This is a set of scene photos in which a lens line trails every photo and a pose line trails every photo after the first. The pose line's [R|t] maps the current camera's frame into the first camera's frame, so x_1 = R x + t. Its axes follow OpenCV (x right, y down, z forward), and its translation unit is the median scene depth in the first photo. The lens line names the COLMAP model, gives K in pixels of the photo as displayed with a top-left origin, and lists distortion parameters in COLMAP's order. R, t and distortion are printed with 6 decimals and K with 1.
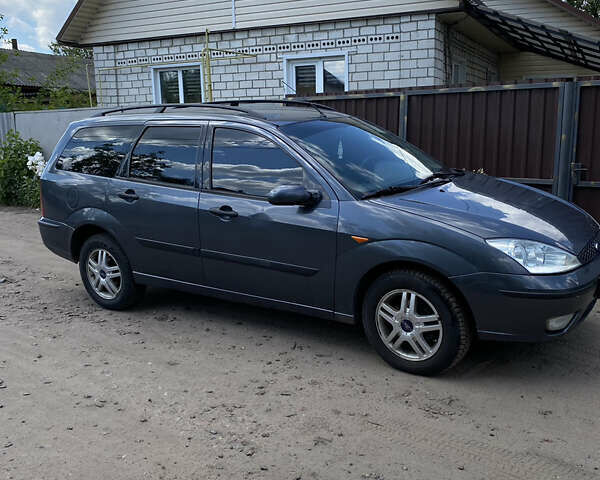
lens RADIAL K [[614.3, 0, 300.0], [0, 614.3, 240.0], [0, 0, 1]] dist [0.189692, -0.533690]
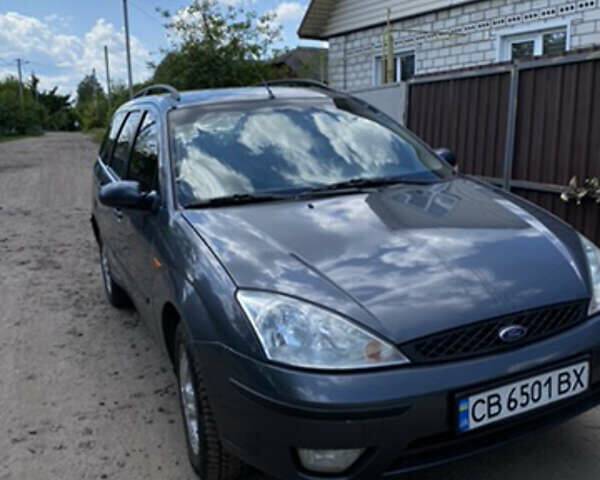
lens RADIAL K [[621.5, 0, 300.0], [0, 621.5, 240.0], [0, 0, 1]] dist [-0.003303, -0.008077]
pose [[0.841582, 0.105101, -0.529805, 0.216550], [-0.101953, 0.994164, 0.035269, -0.025038], [0.530420, 0.024333, 0.847386, 0.171847]]
